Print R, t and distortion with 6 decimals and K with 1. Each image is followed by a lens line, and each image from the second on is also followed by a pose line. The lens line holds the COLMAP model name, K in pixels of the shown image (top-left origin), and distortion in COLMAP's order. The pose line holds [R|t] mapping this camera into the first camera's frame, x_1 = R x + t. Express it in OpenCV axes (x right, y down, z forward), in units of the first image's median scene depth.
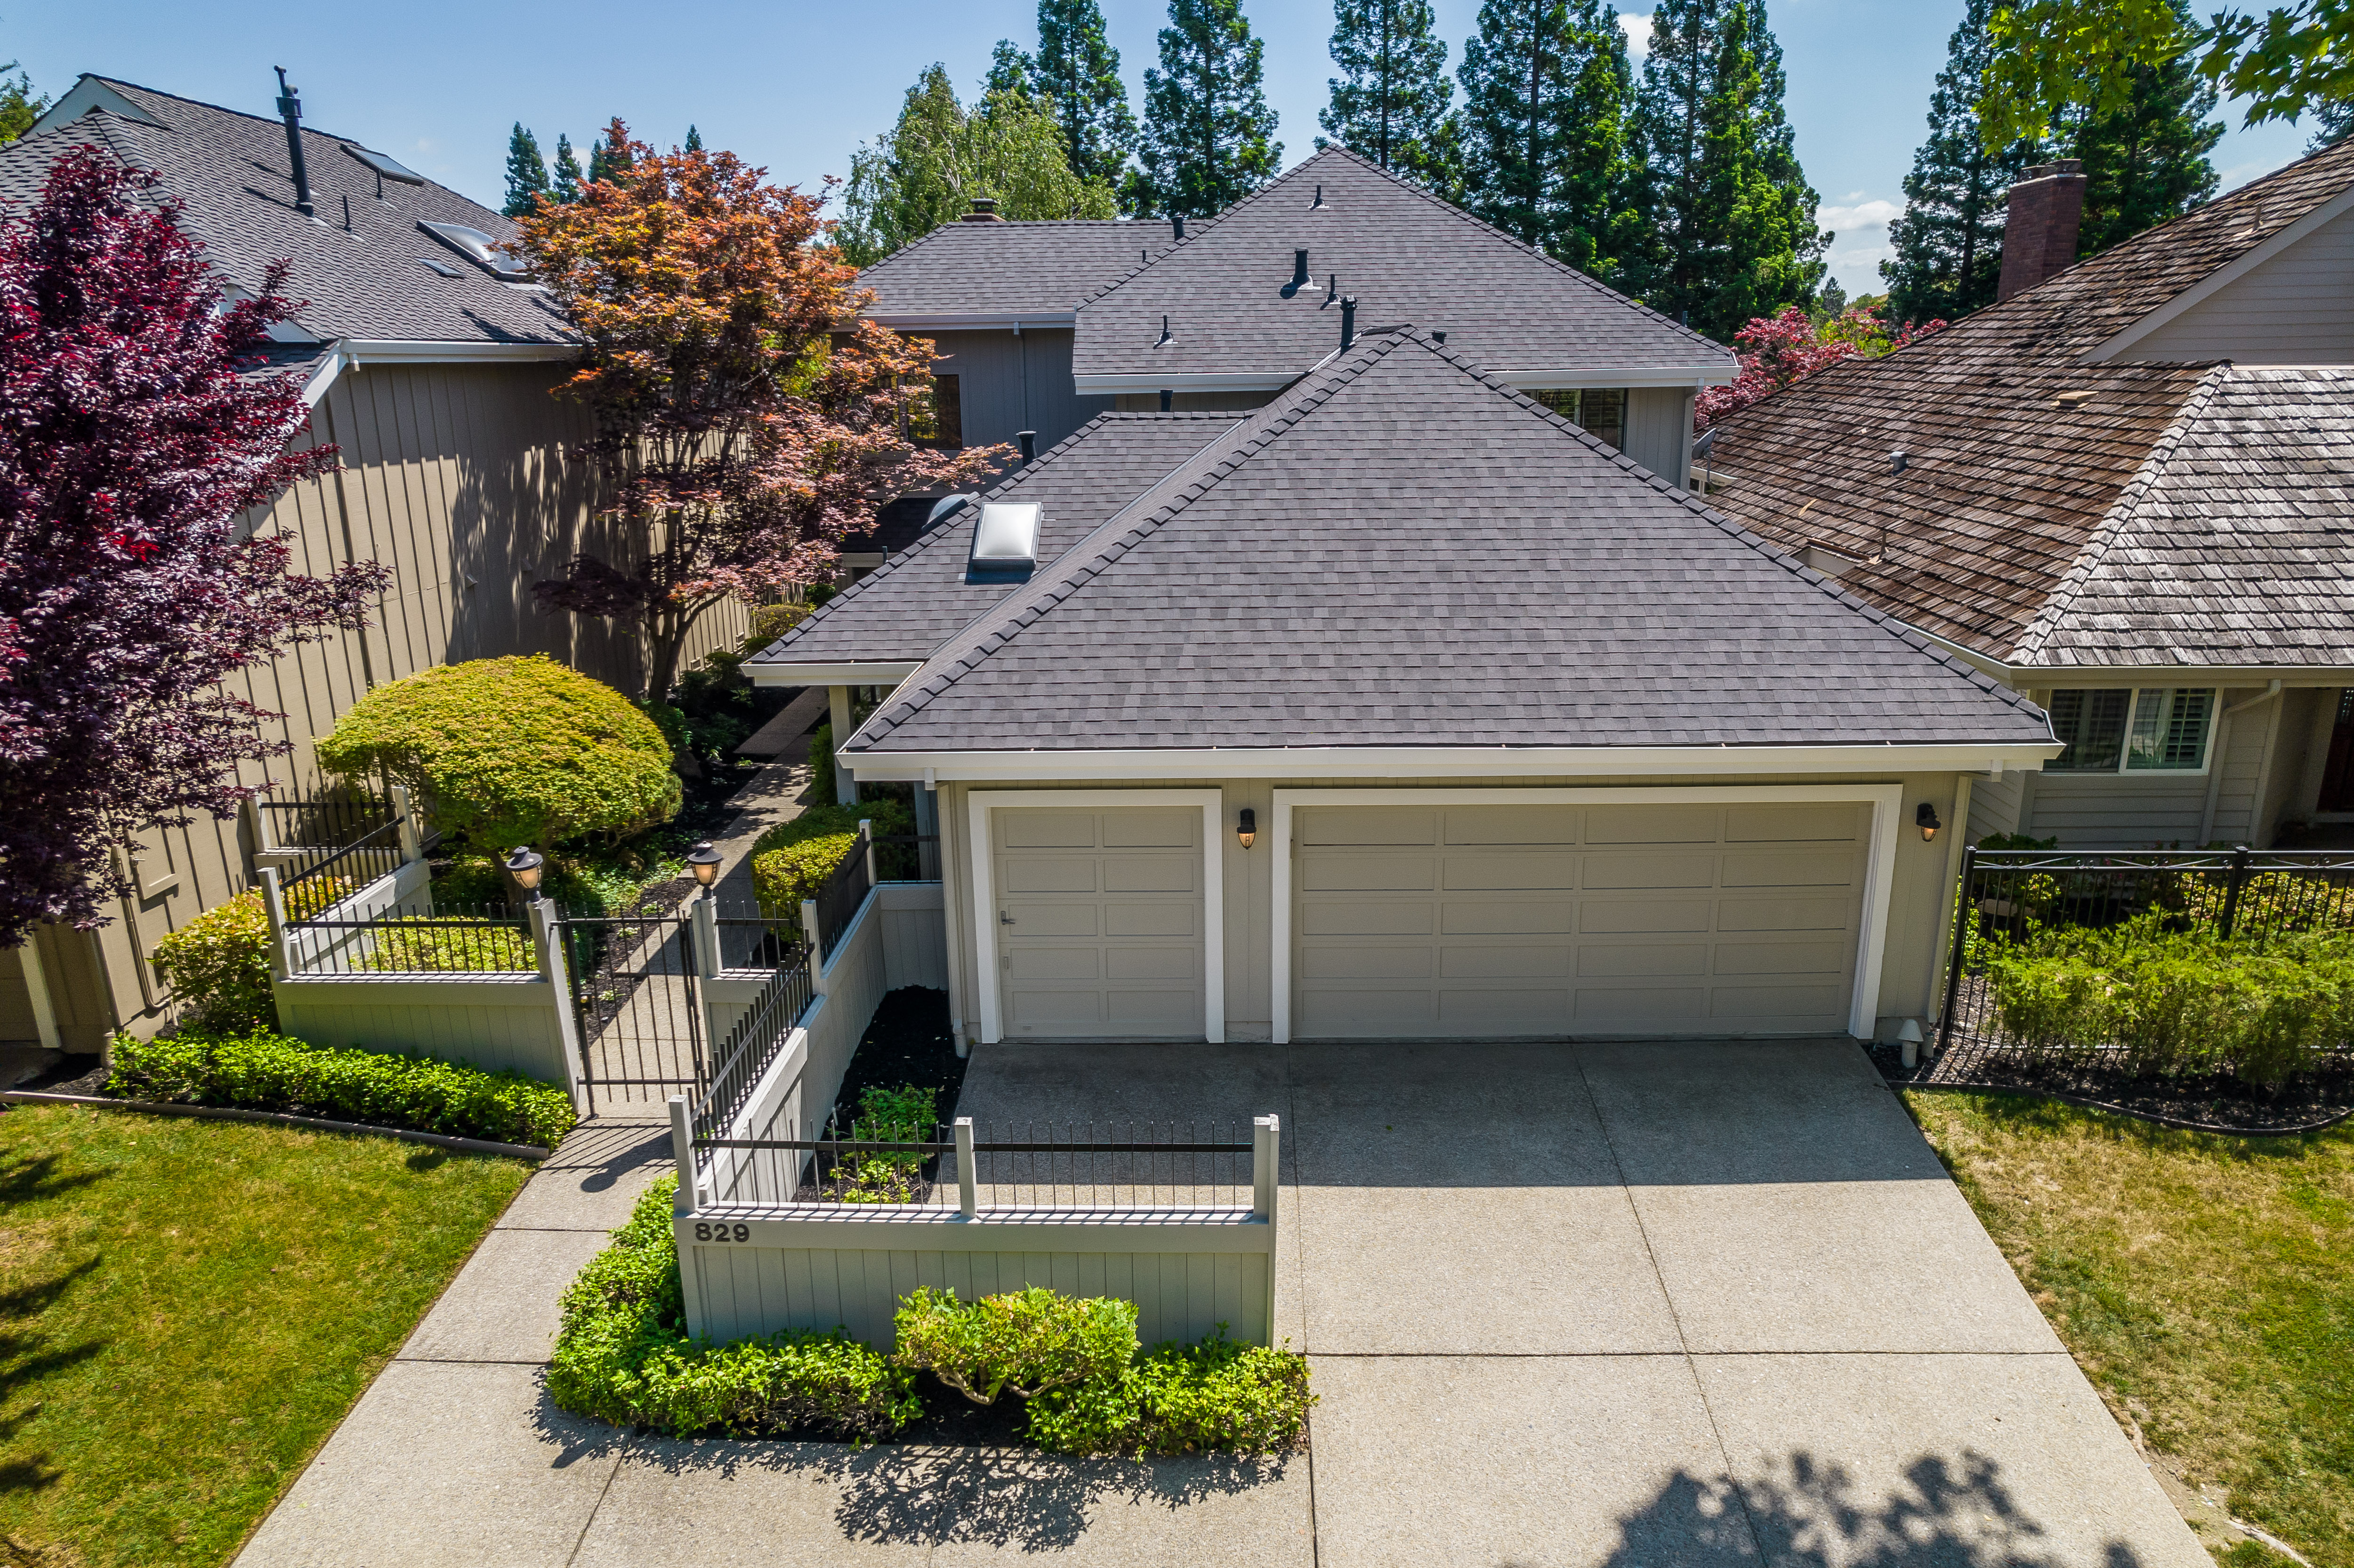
lens RADIAL K [[1531.9, 0, 1178.6], [0, 1531.9, 783.9], [0, 0, 1]] dist [-0.003248, 0.002046]
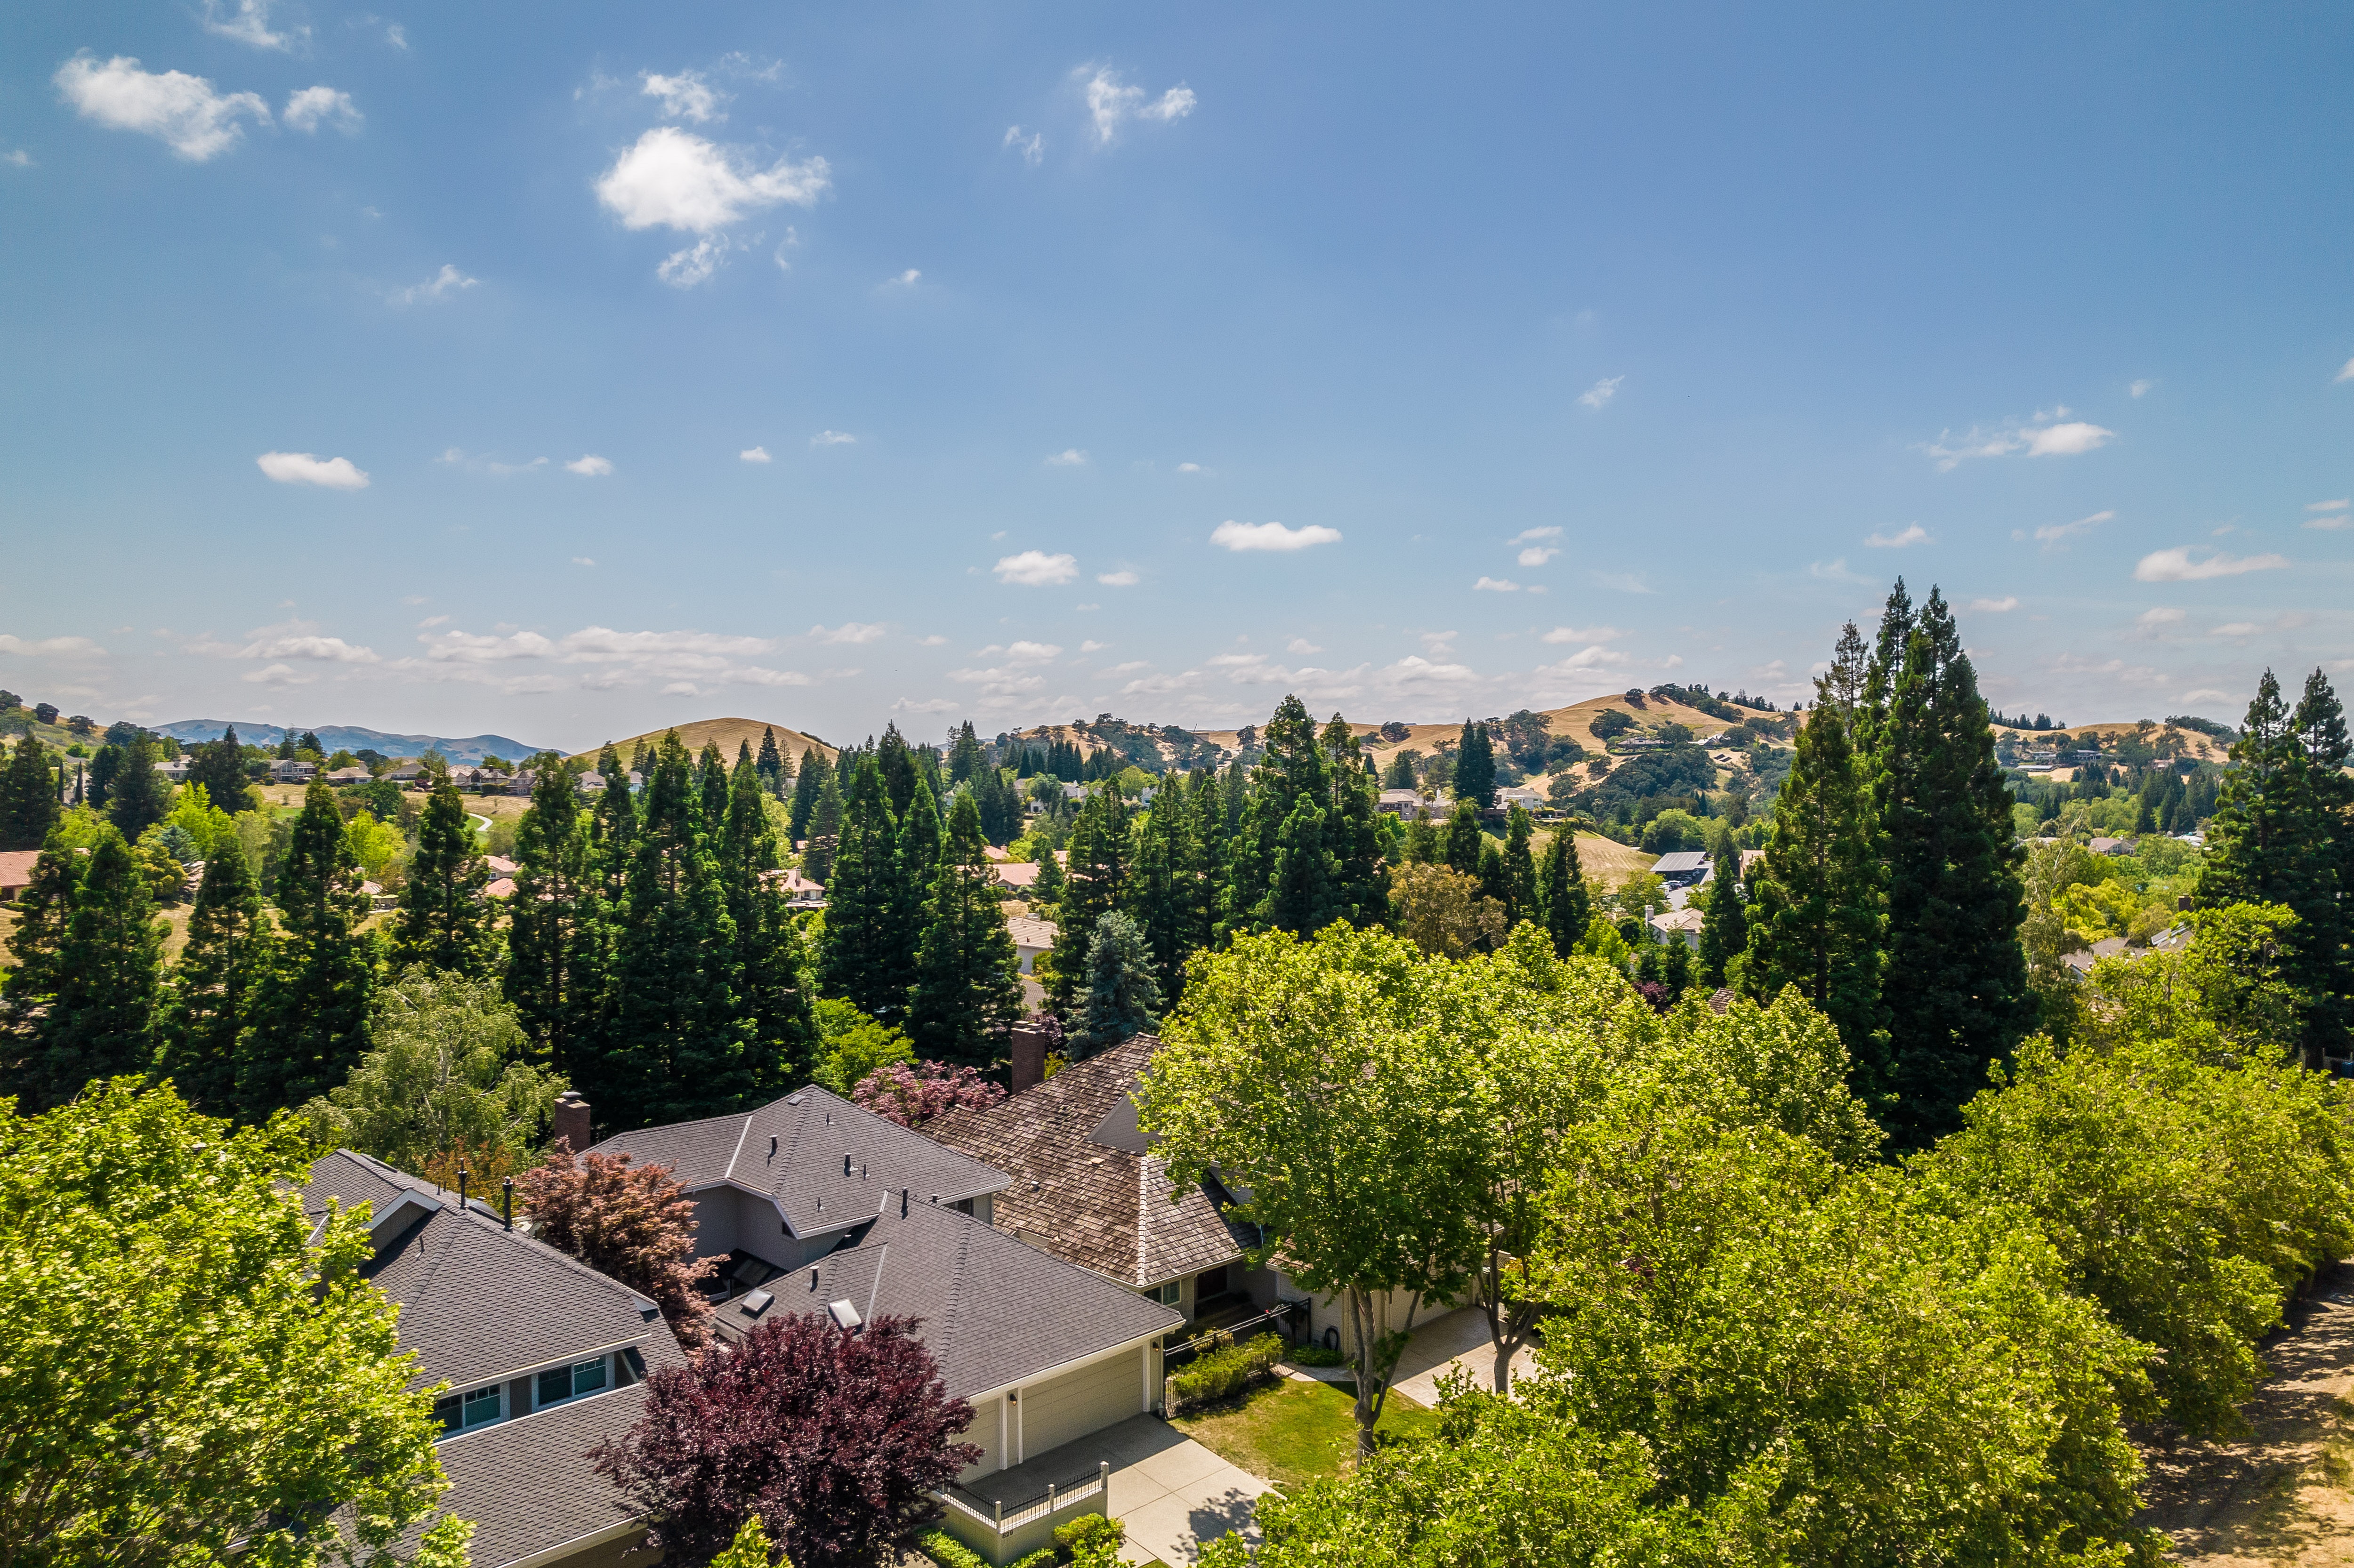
lens RADIAL K [[1531.9, 0, 1178.0], [0, 1531.9, 788.0], [0, 0, 1]] dist [-0.003248, 0.002046]
pose [[0.682175, 0.014824, 0.731039, -2.267210], [0.196428, 0.959327, -0.202752, -0.519339], [-0.704311, 0.281908, 0.651516, -1.889583]]
